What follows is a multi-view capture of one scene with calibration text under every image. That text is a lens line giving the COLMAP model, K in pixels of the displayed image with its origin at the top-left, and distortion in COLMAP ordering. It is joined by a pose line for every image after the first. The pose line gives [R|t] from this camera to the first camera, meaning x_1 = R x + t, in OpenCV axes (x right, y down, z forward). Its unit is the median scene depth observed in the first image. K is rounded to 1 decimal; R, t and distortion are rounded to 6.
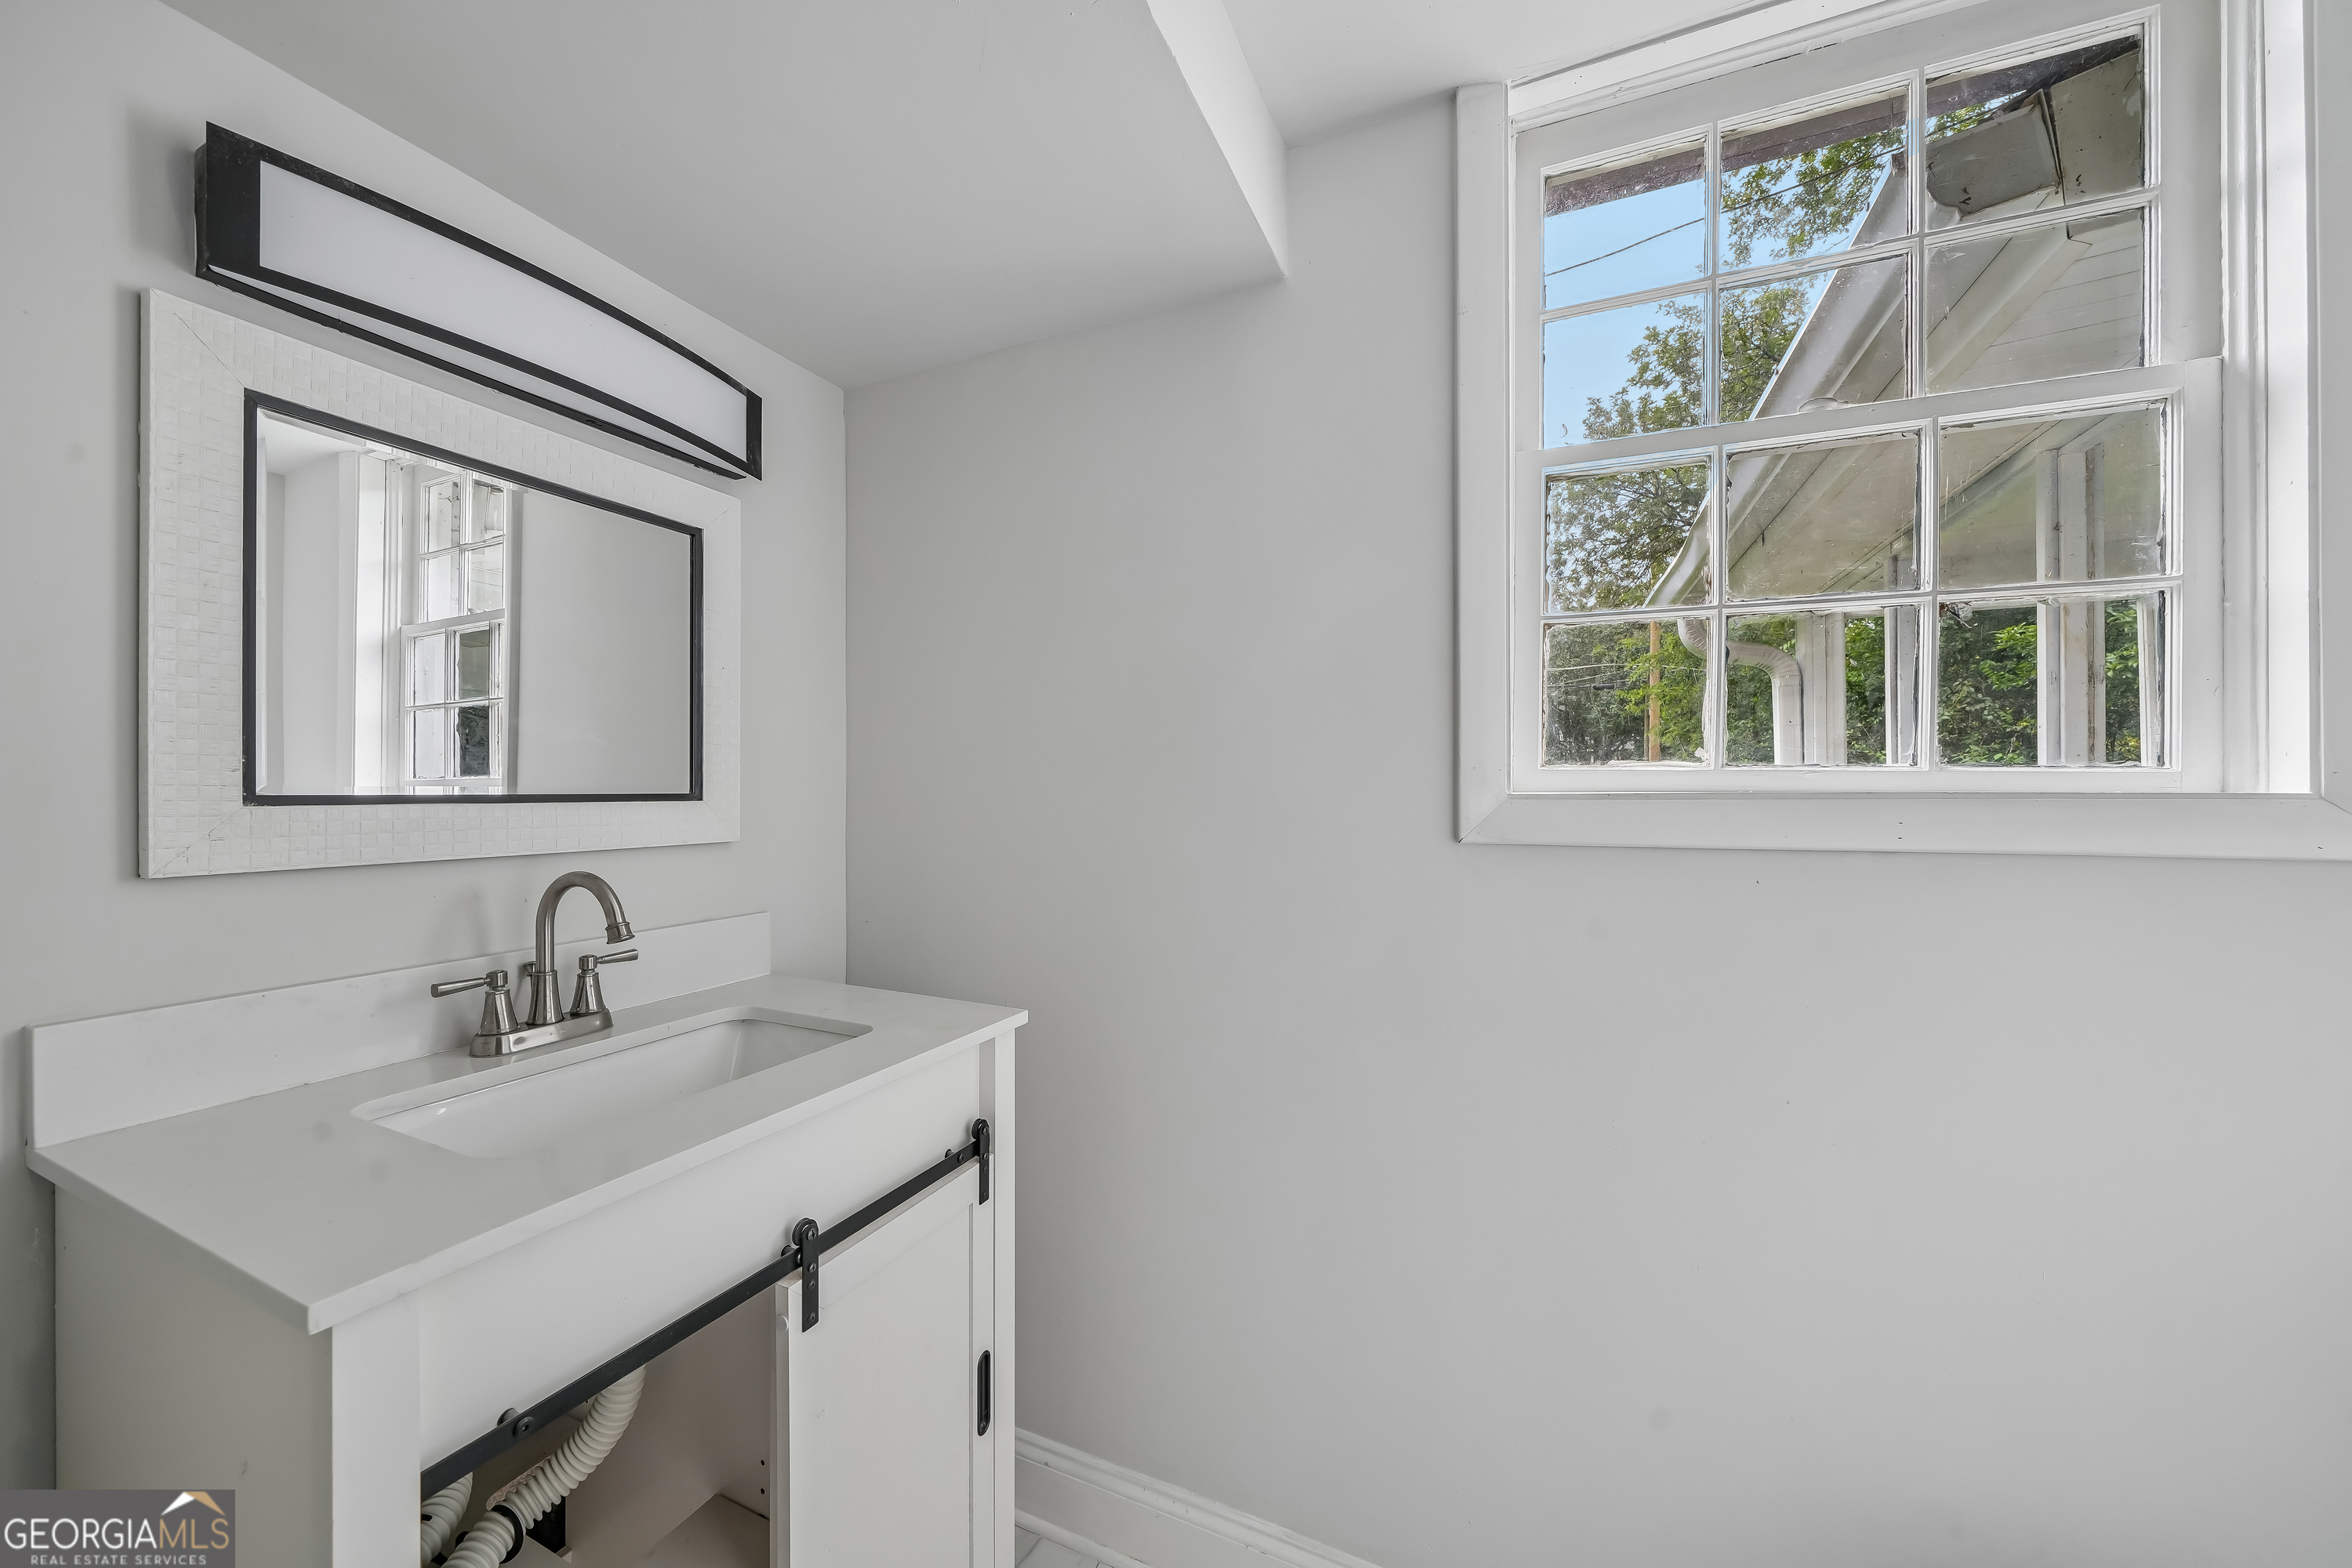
lens RADIAL K [[866.6, 0, 1153.3], [0, 866.6, 788.5], [0, 0, 1]] dist [-0.006867, 0.000149]
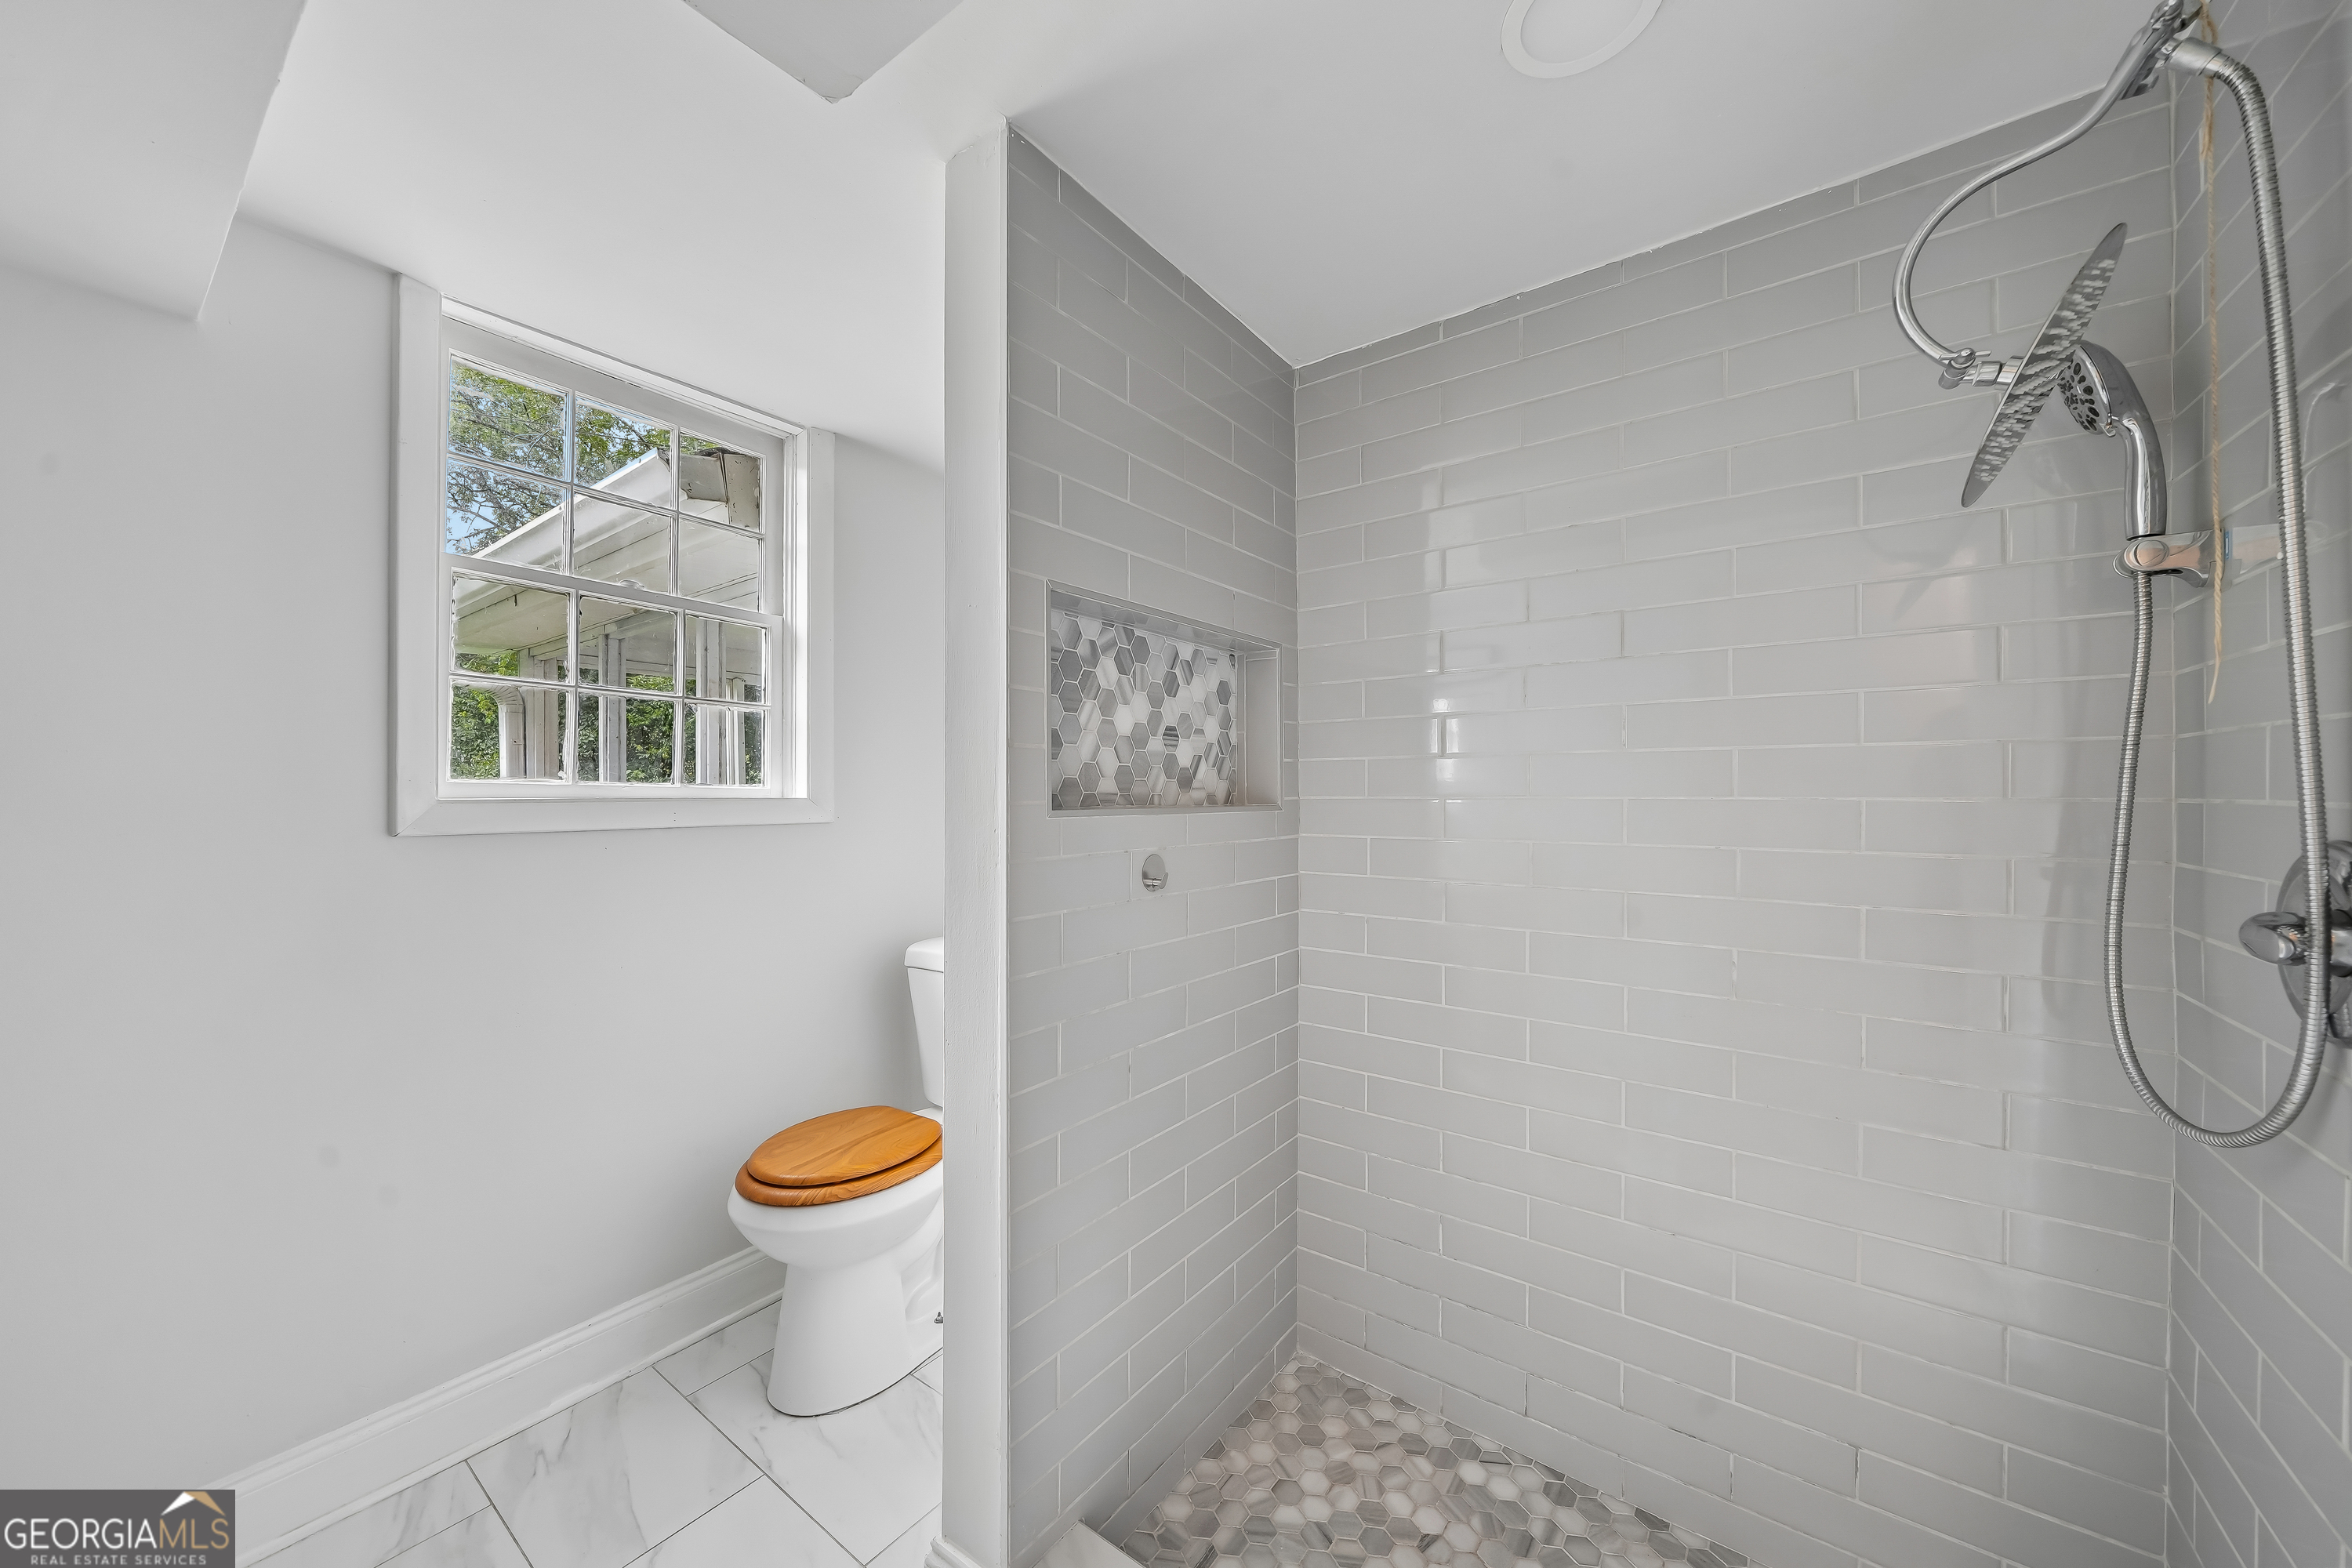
lens RADIAL K [[816.0, 0, 1164.5], [0, 816.0, 784.5], [0, 0, 1]] dist [-0.006075, -0.000088]
pose [[0.198388, 0.013417, 0.980032, -0.653794], [-0.001456, 0.999909, -0.013395, -0.002409], [-0.980122, 0.001230, 0.198390, -0.425969]]
